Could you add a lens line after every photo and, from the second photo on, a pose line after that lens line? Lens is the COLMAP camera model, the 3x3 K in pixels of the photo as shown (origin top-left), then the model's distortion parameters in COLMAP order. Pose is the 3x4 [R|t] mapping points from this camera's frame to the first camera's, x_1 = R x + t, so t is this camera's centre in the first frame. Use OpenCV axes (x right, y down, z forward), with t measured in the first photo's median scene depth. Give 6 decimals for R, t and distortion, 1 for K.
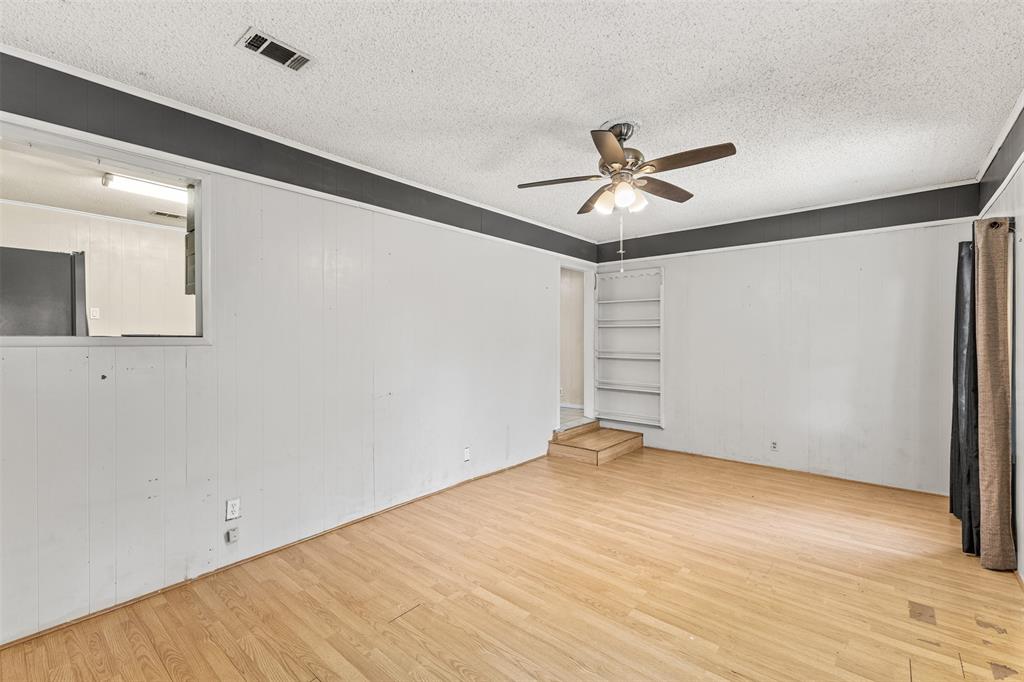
lens RADIAL K [[441.3, 0, 514.2], [0, 441.3, 336.6], [0, 0, 1]] dist [0.003804, -0.000175]
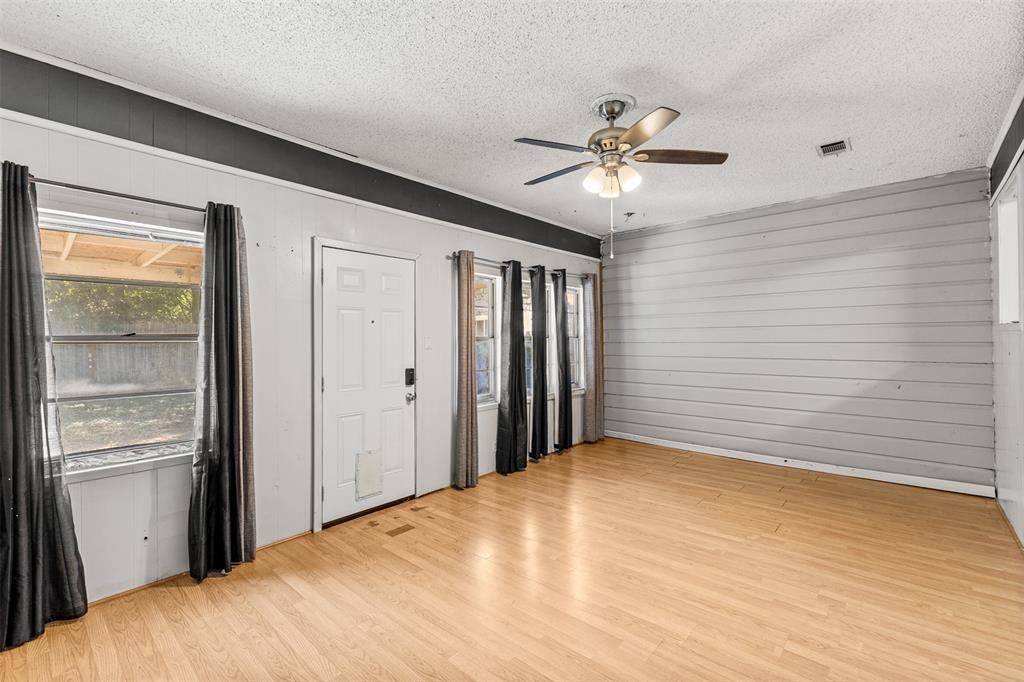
lens RADIAL K [[441.3, 0, 514.2], [0, 441.3, 336.6], [0, 0, 1]] dist [0.003804, -0.000175]
pose [[-0.999655, 0.013134, 0.022738, 0.432214], [0.012912, 0.999868, -0.009889, 0.030756], [-0.022865, -0.009592, -0.999693, 1.950030]]
